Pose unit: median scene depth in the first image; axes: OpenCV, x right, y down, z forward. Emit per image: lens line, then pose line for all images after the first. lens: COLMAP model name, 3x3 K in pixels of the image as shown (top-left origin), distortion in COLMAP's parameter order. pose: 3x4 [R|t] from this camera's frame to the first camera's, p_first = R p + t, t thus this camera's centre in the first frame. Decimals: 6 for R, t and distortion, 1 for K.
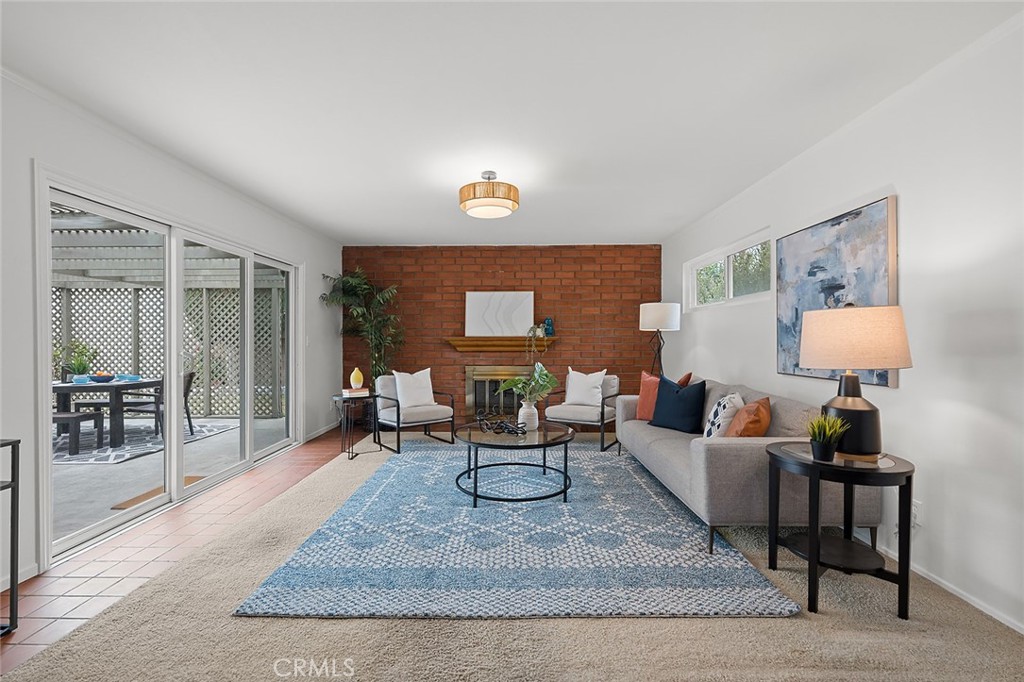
lens RADIAL K [[445.4, 0, 512.0], [0, 445.4, 341.0], [0, 0, 1]] dist [0.000227, -0.000166]
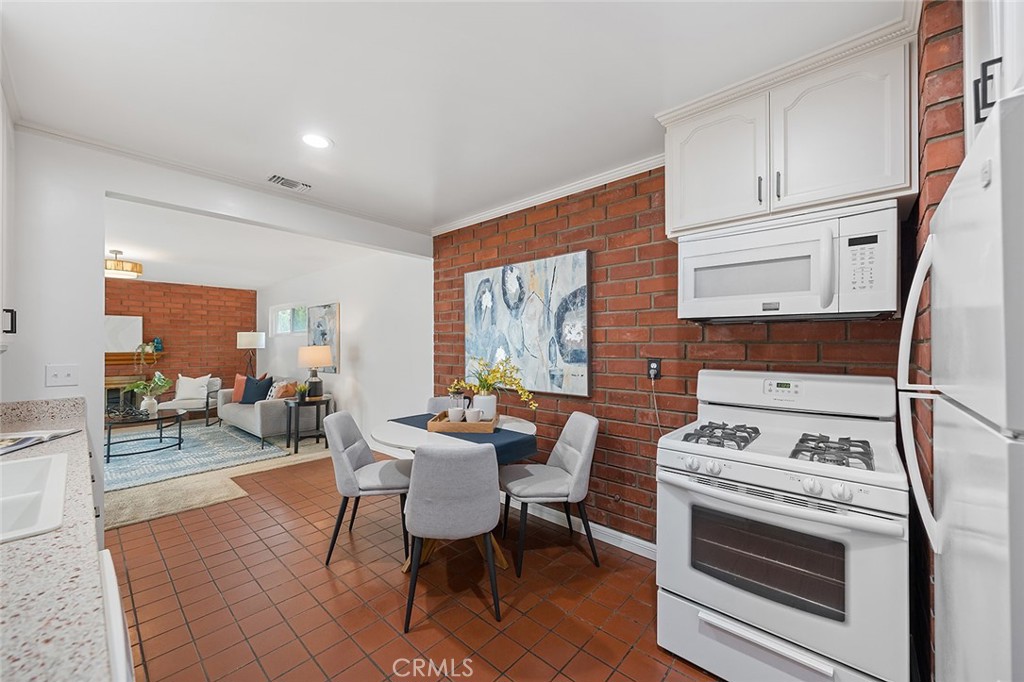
lens RADIAL K [[389.3, 0, 505.7], [0, 389.3, 341.8], [0, 0, 1]] dist [-0.000028, -0.000107]
pose [[0.665252, 0.005368, 0.746600, -0.150535], [0.005167, 0.999917, -0.011793, -0.035565], [-0.746601, 0.011703, 0.665169, -0.857423]]
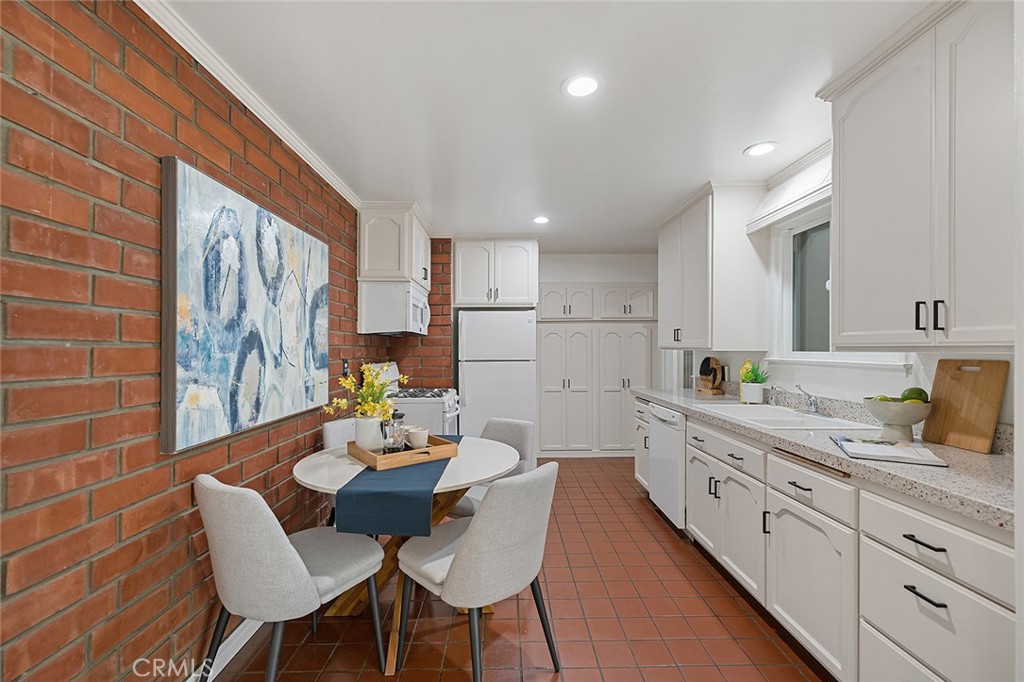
lens RADIAL K [[428.2, 0, 512.8], [0, 428.2, 344.9], [0, 0, 1]] dist [0.000349, 0.000048]
pose [[-0.999465, 0.000991, -0.032694, 0.201261], [0.001014, 0.999999, -0.000683, -0.041955], [0.032693, -0.000716, -0.999465, 0.272655]]
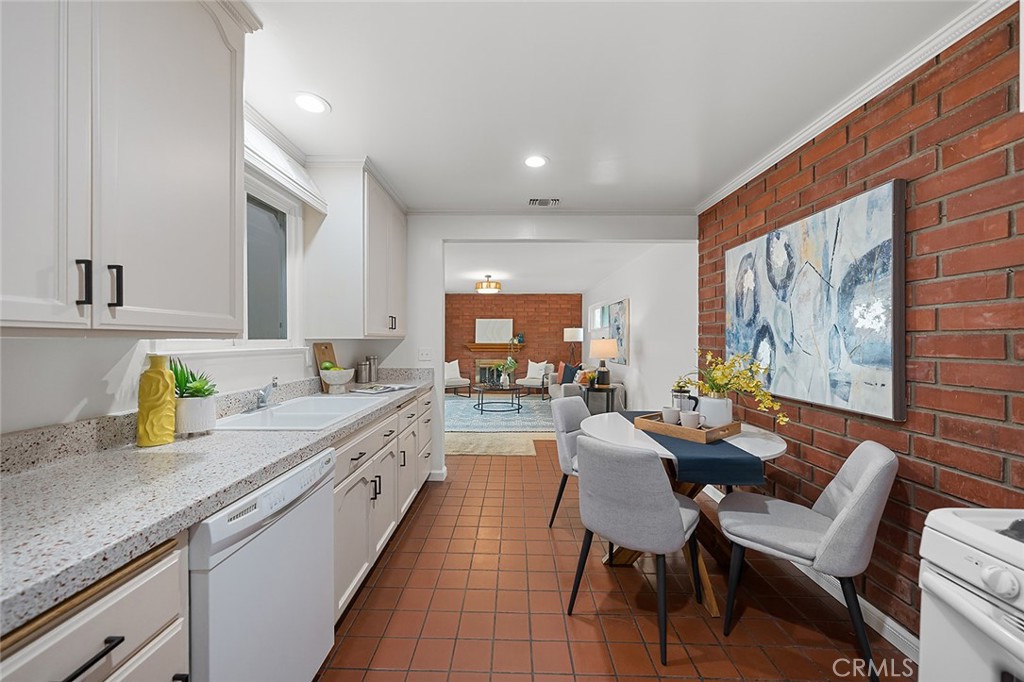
lens RADIAL K [[376.8, 0, 505.8], [0, 376.8, 340.6], [0, 0, 1]] dist [-0.000341, -0.000058]
pose [[0.999957, 0.003771, -0.008423, 0.055761], [-0.003795, 0.999989, -0.002794, -0.028963], [0.008412, 0.002826, 0.999961, -0.922615]]
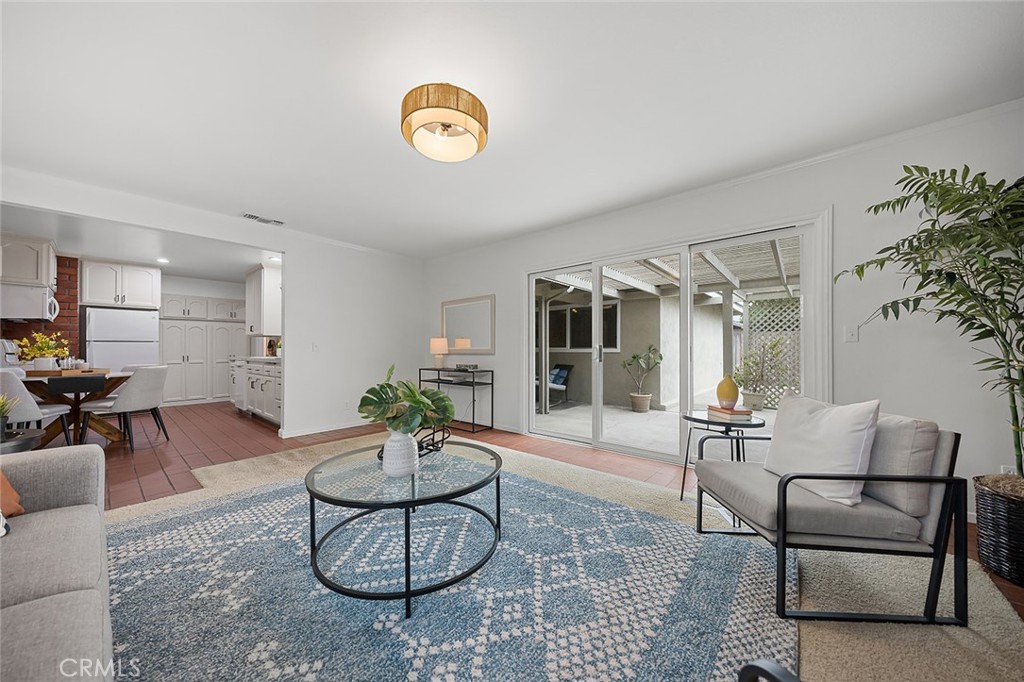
lens RADIAL K [[356.2, 0, 512.0], [0, 356.2, 341.0], [0, 0, 1]] dist [-0.001358, -0.000071]
pose [[-0.644815, -0.016199, -0.764167, 0.296148], [-0.000629, 0.999786, -0.020663, 0.029561], [0.764338, -0.012843, -0.644687, 1.365901]]
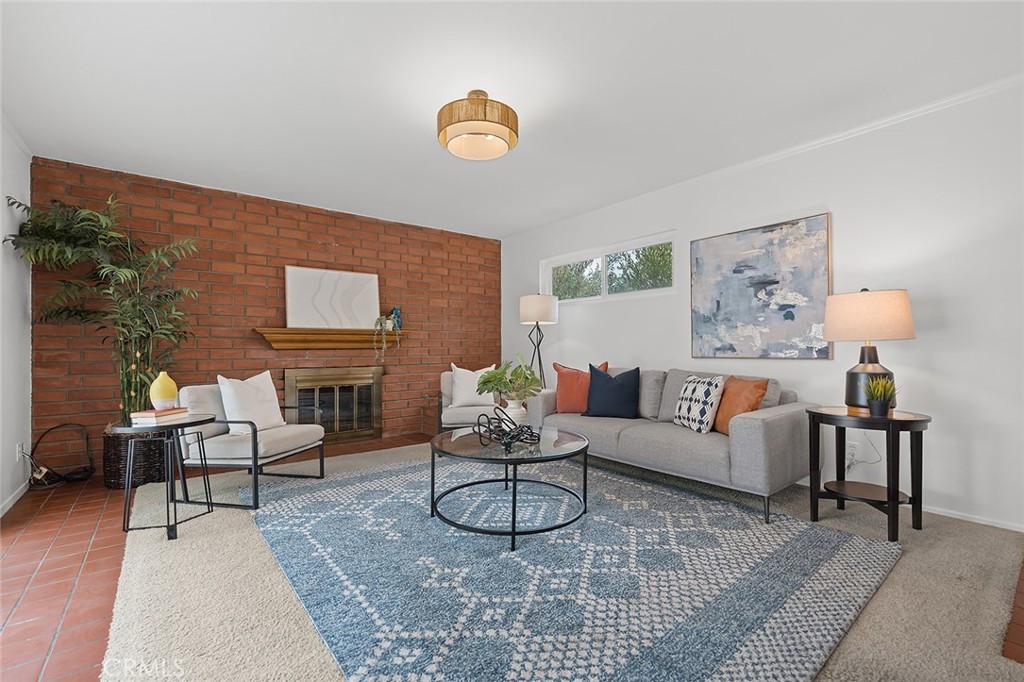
lens RADIAL K [[438.3, 0, 508.3], [0, 438.3, 345.9], [0, 0, 1]] dist [0.001177, 0.000147]
pose [[0.779635, -0.000652, 0.626234, -0.442180], [0.007051, 0.999945, -0.007738, 0.043625], [-0.626195, 0.010448, 0.779596, 0.379830]]
